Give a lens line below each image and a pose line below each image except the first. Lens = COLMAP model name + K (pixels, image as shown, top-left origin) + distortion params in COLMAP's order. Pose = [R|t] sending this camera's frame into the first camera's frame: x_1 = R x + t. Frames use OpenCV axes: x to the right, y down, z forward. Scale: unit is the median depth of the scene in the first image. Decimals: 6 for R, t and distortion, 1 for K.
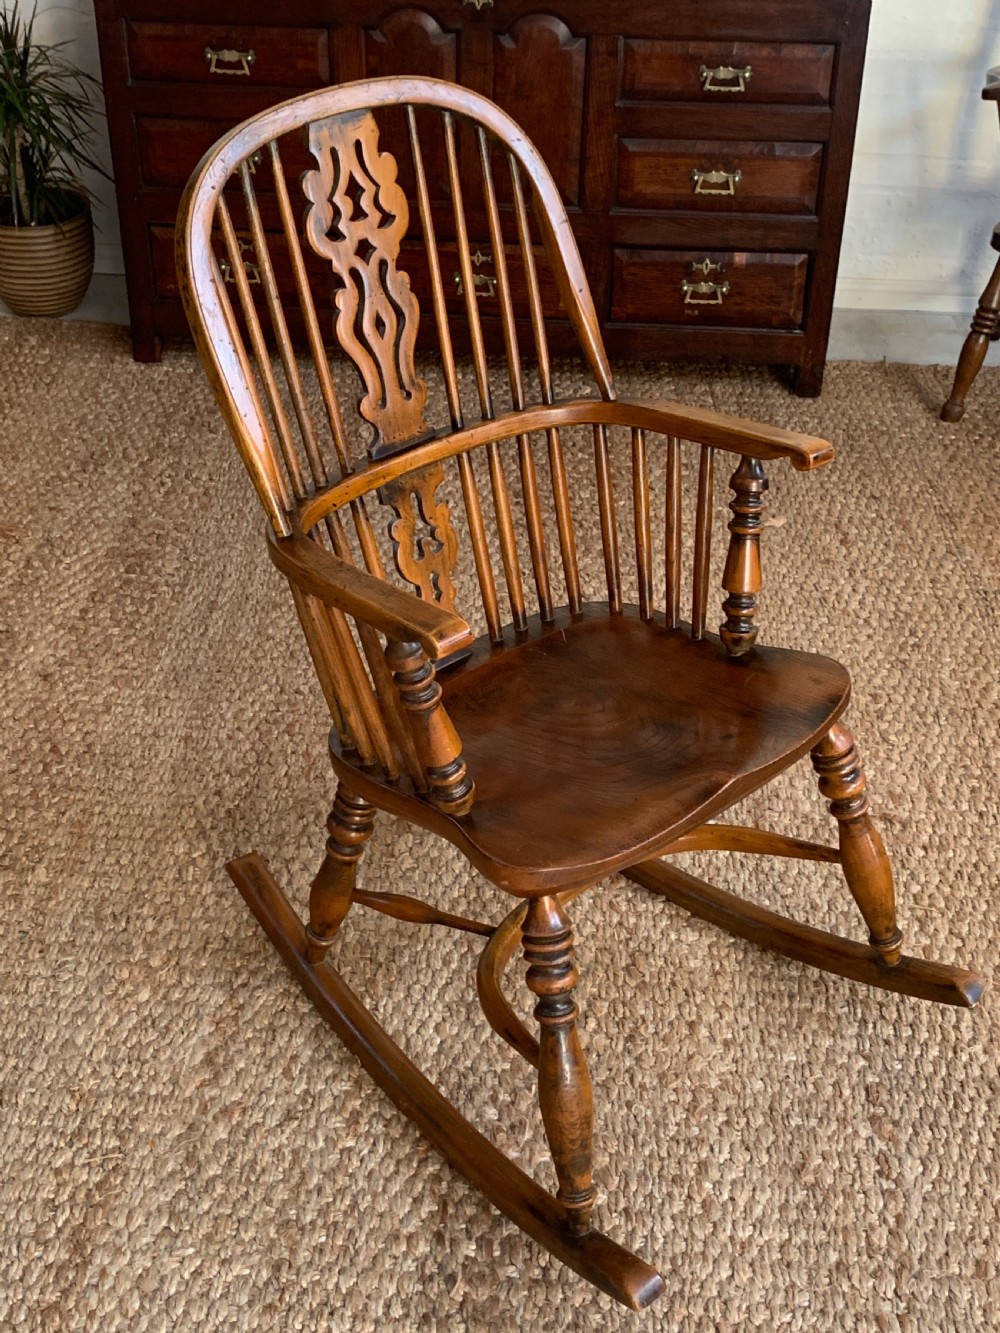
lens RADIAL K [[1637.9, 0, 497.6], [0, 1637.9, 660.7], [0, 0, 1]] dist [0.178449, -0.555599]
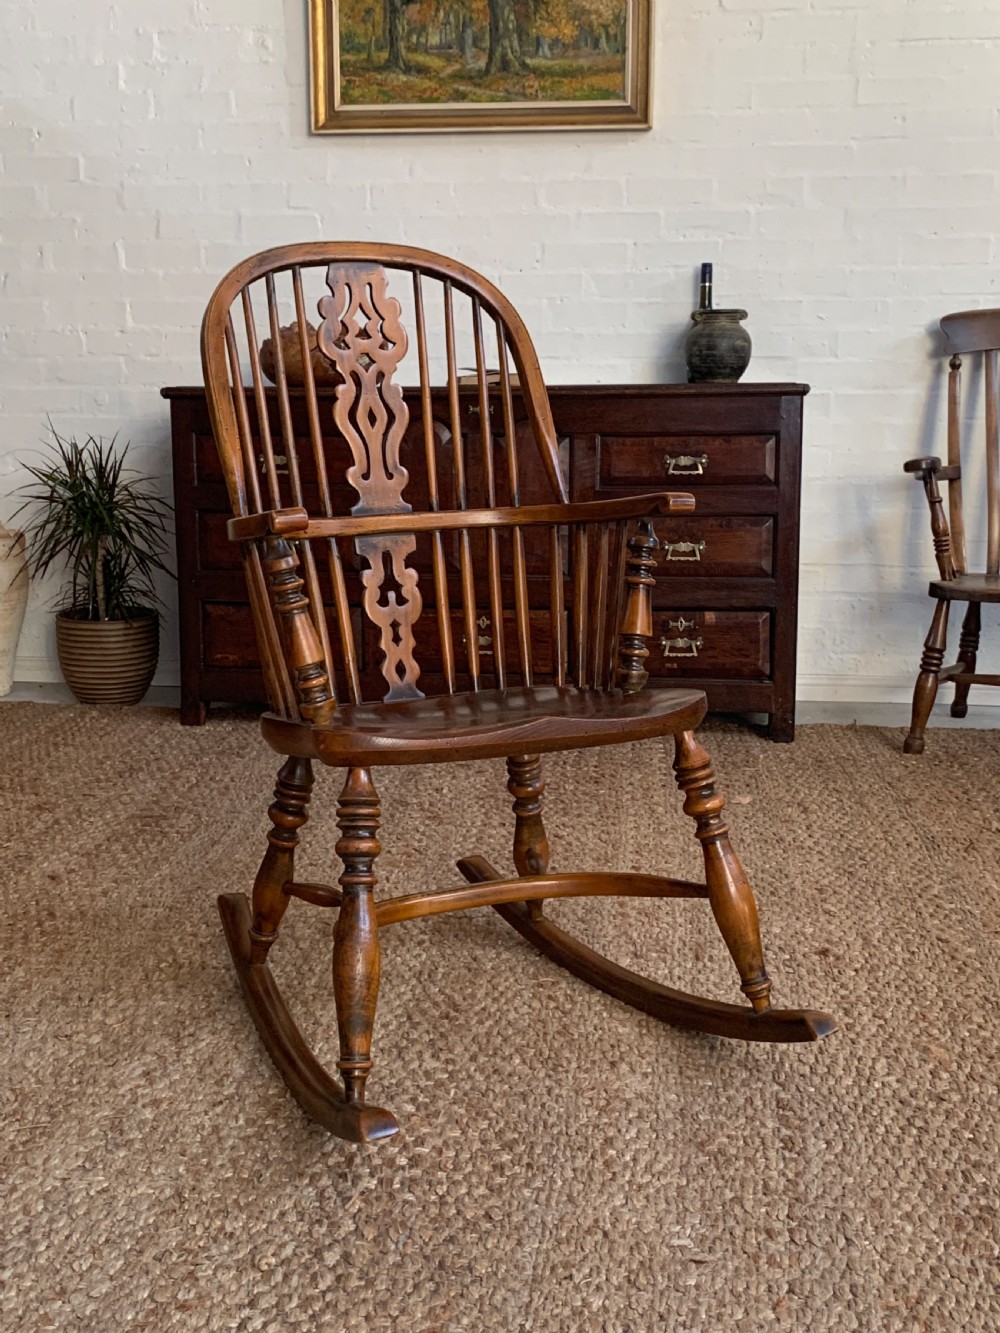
lens RADIAL K [[1636.6, 0, 504.0], [0, 1636.6, 658.5], [0, 0, 1]] dist [0.191941, -0.611424]
pose [[0.998591, -0.007670, -0.052512, 0.104626], [-0.014394, 0.913260, -0.407124, 0.409221], [0.051080, 0.407306, 0.911862, -0.050267]]
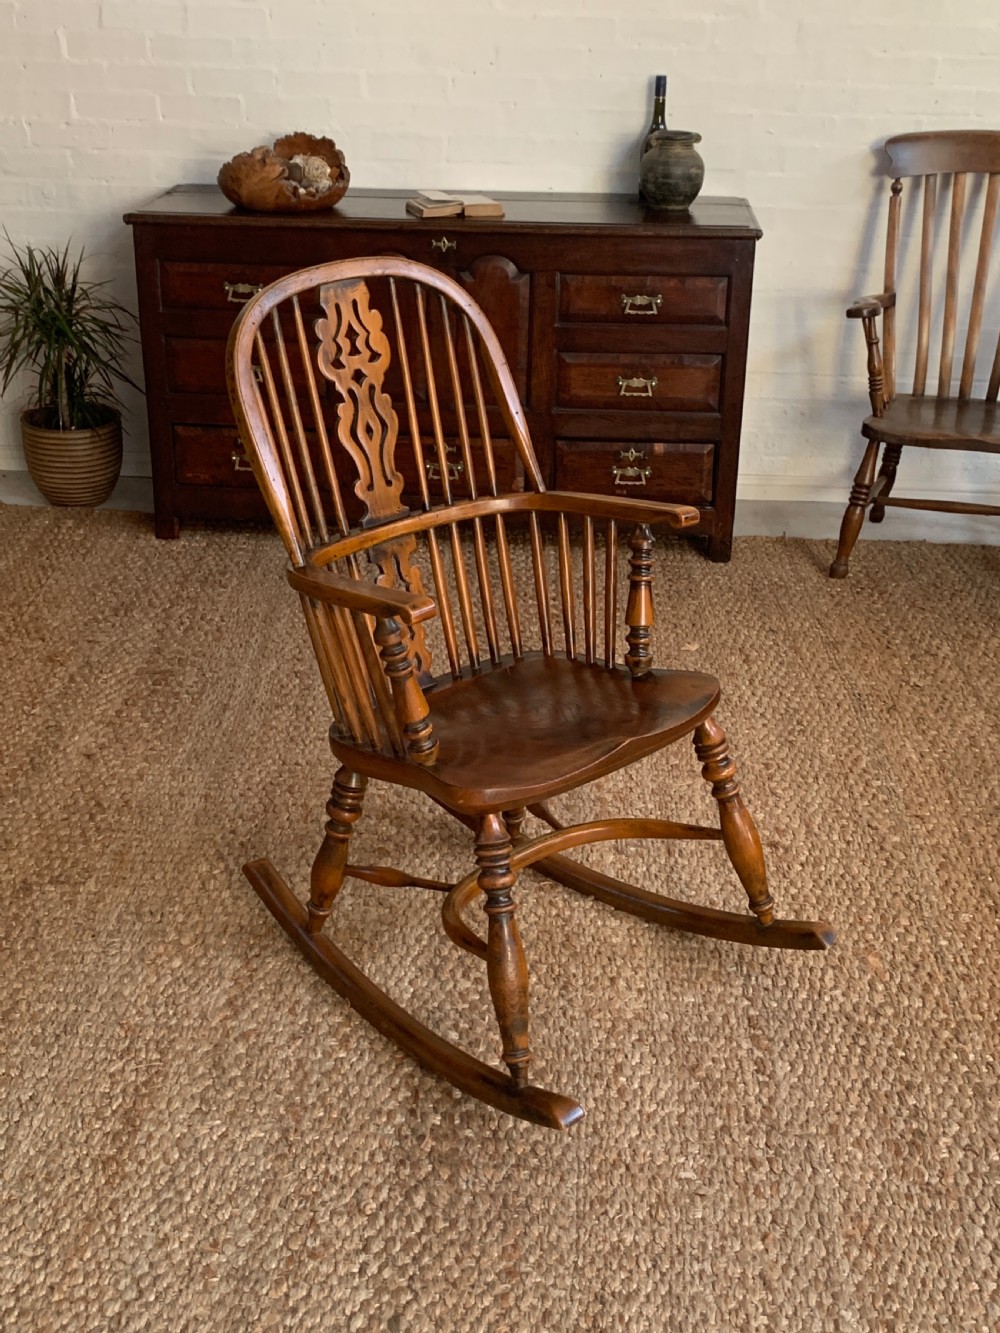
lens RADIAL K [[1636.6, 0, 504.0], [0, 1636.6, 658.5], [0, 0, 1]] dist [0.191941, -0.611424]
pose [[0.999775, -0.006209, 0.020283, 0.010245], [0.009548, 0.985580, -0.168943, 0.189780], [-0.018942, 0.169099, 0.985417, -0.279209]]
